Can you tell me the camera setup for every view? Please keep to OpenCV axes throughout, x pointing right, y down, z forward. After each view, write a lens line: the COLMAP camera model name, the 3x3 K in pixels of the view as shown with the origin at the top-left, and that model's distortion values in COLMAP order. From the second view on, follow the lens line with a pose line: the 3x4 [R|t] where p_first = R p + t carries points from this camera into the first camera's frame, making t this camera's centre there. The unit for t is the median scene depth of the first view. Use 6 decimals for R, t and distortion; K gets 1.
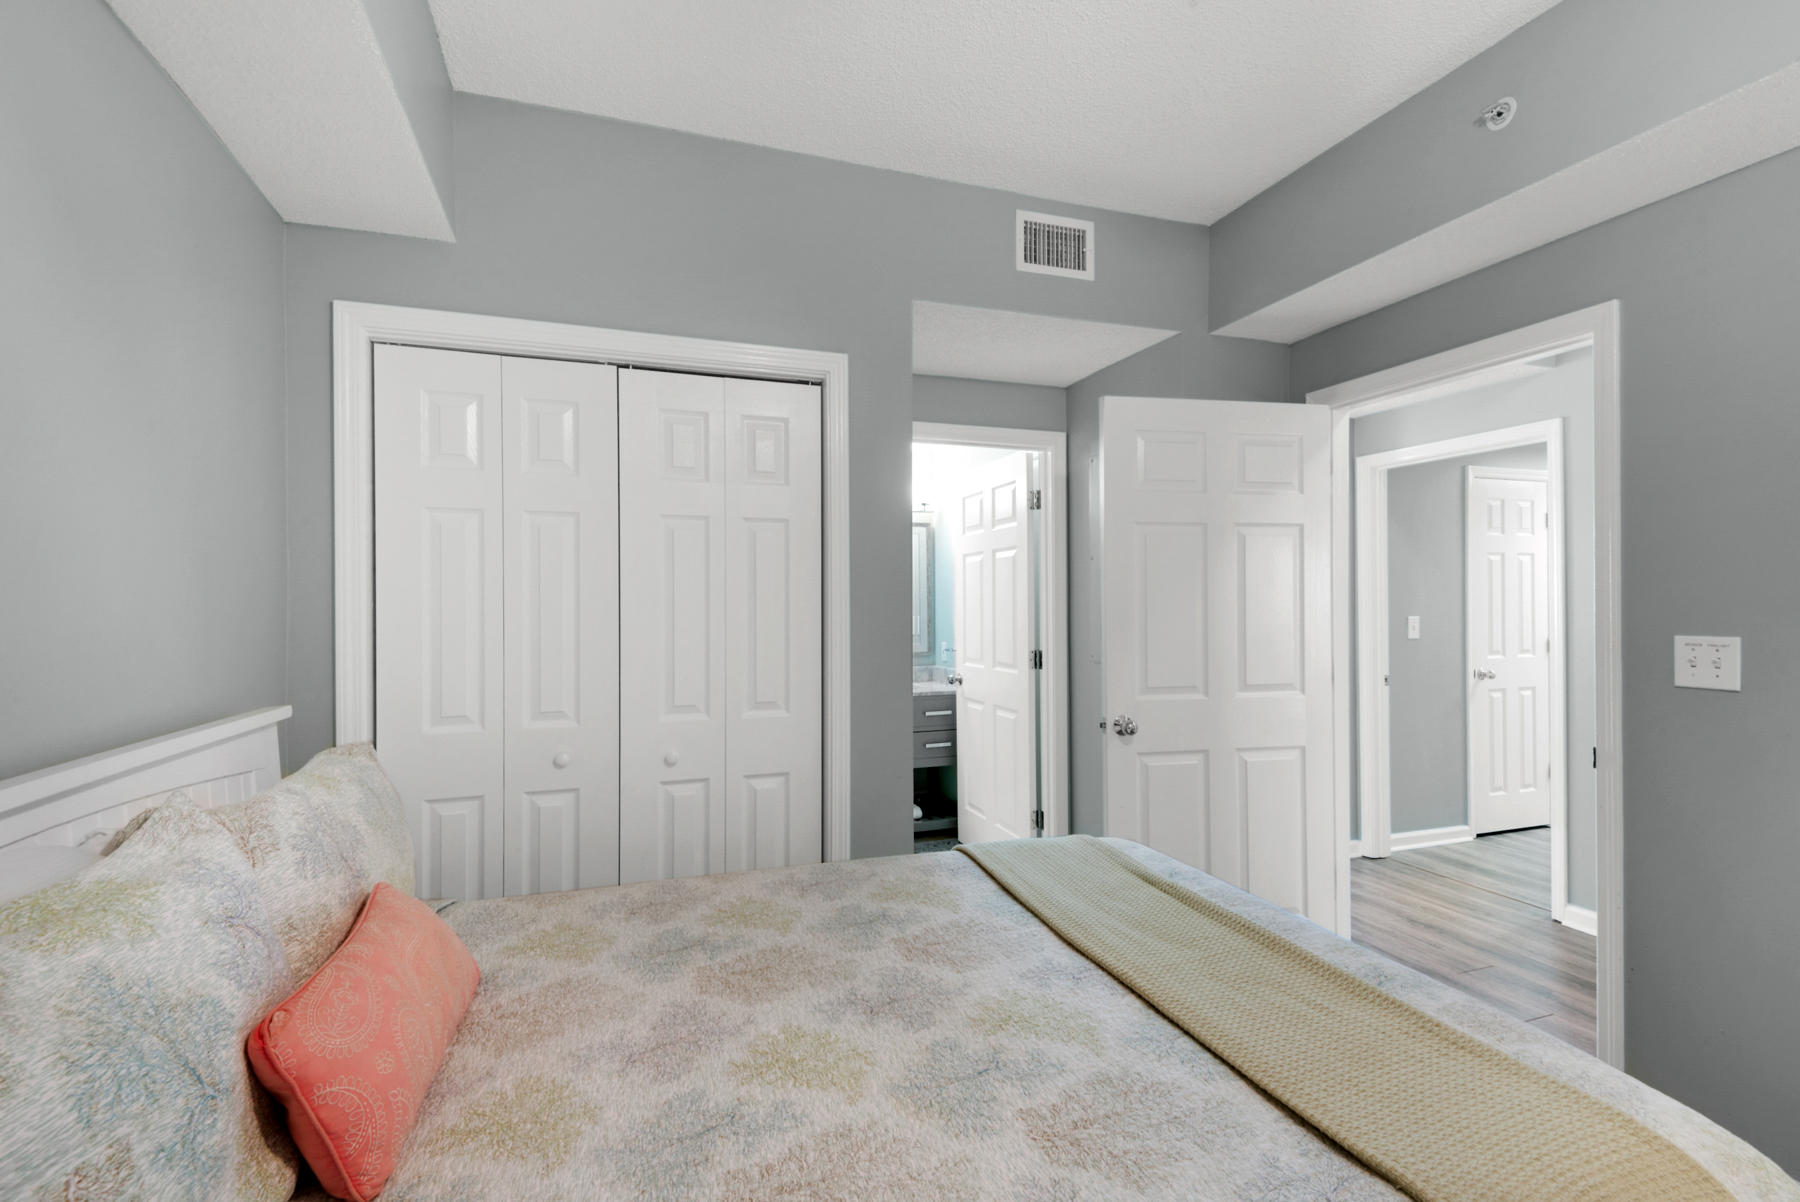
lens RADIAL K [[816.6, 0, 903.7], [0, 816.6, 598.2], [0, 0, 1]] dist [0.032899, -0.020746]
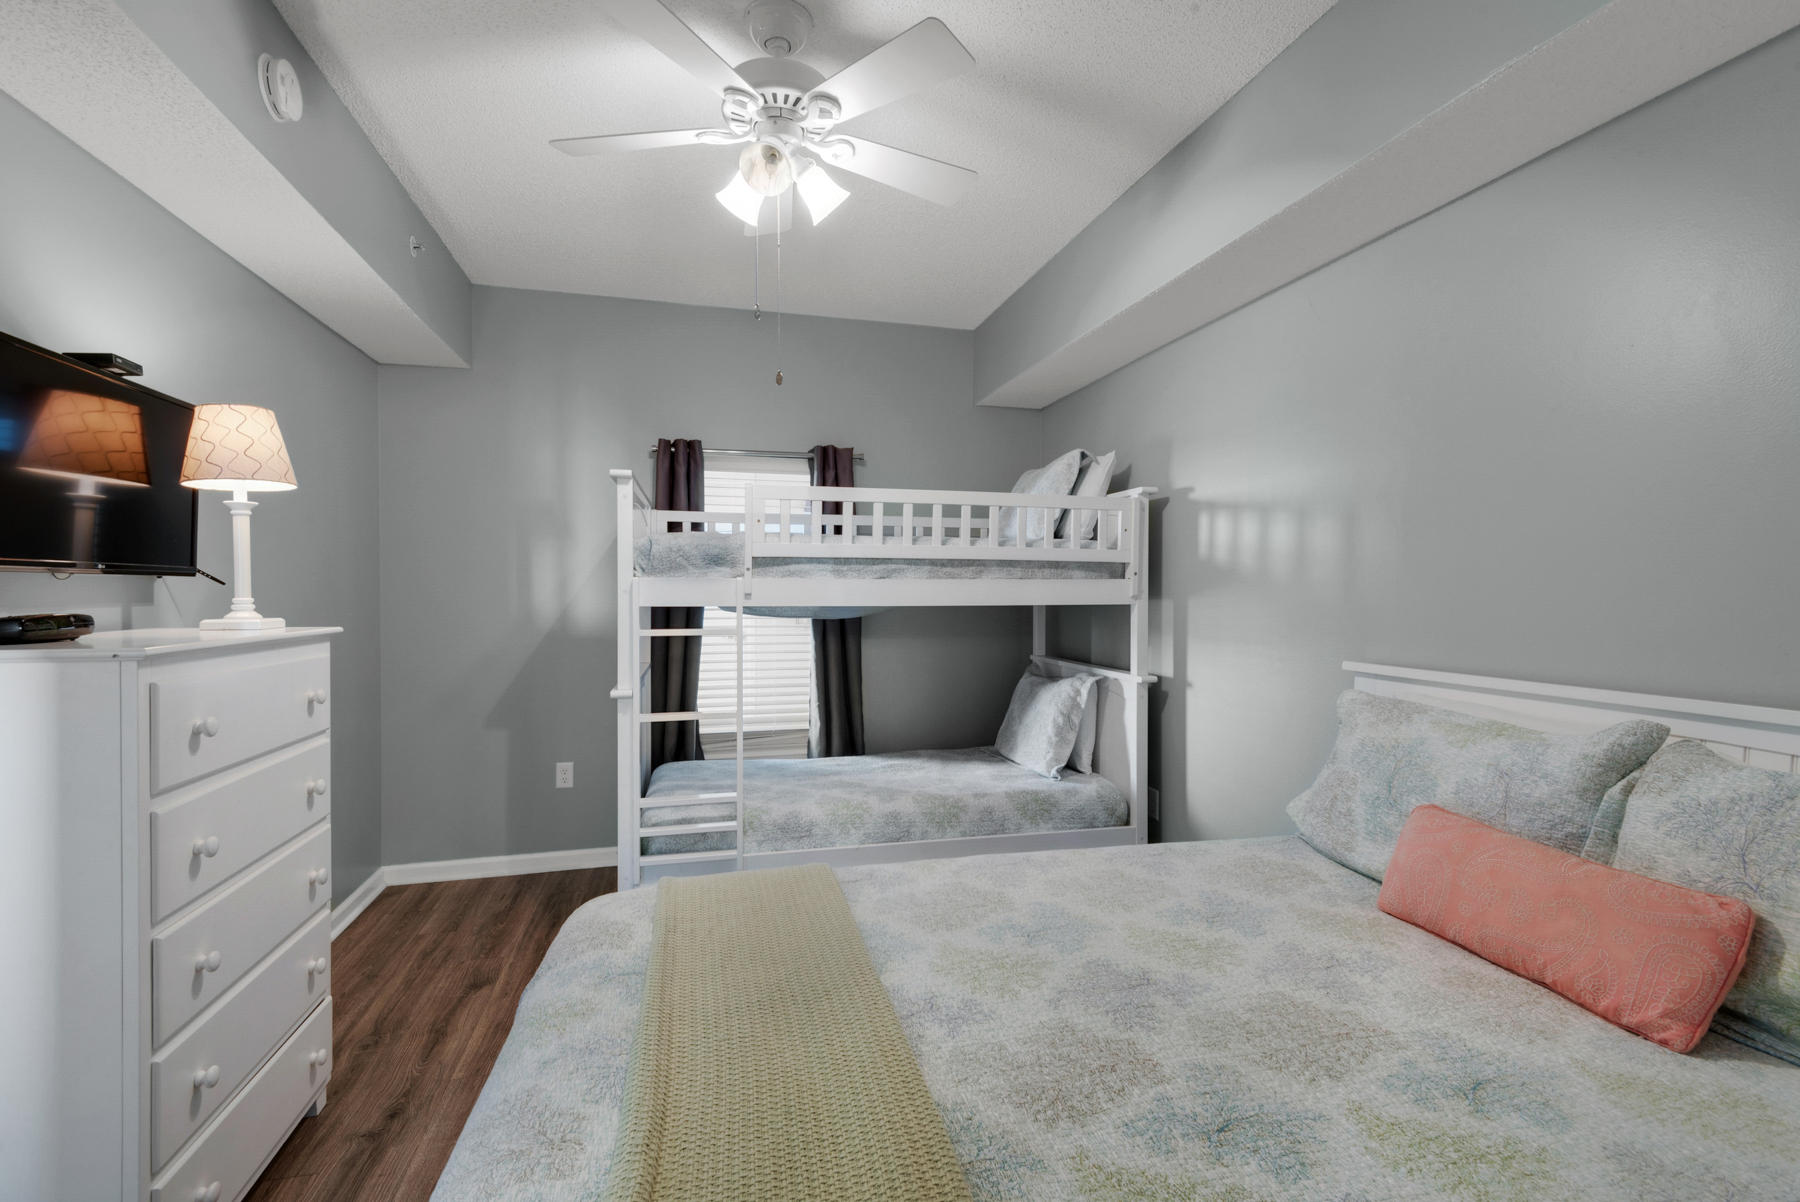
lens RADIAL K [[816.6, 0, 903.7], [0, 816.6, 598.2], [0, 0, 1]] dist [0.032899, -0.020746]
pose [[-0.996219, 0.004531, 0.086755, 0.171213], [0.004928, 0.999978, 0.004367, 0.019424], [-0.086733, 0.004778, -0.996220, 2.024276]]
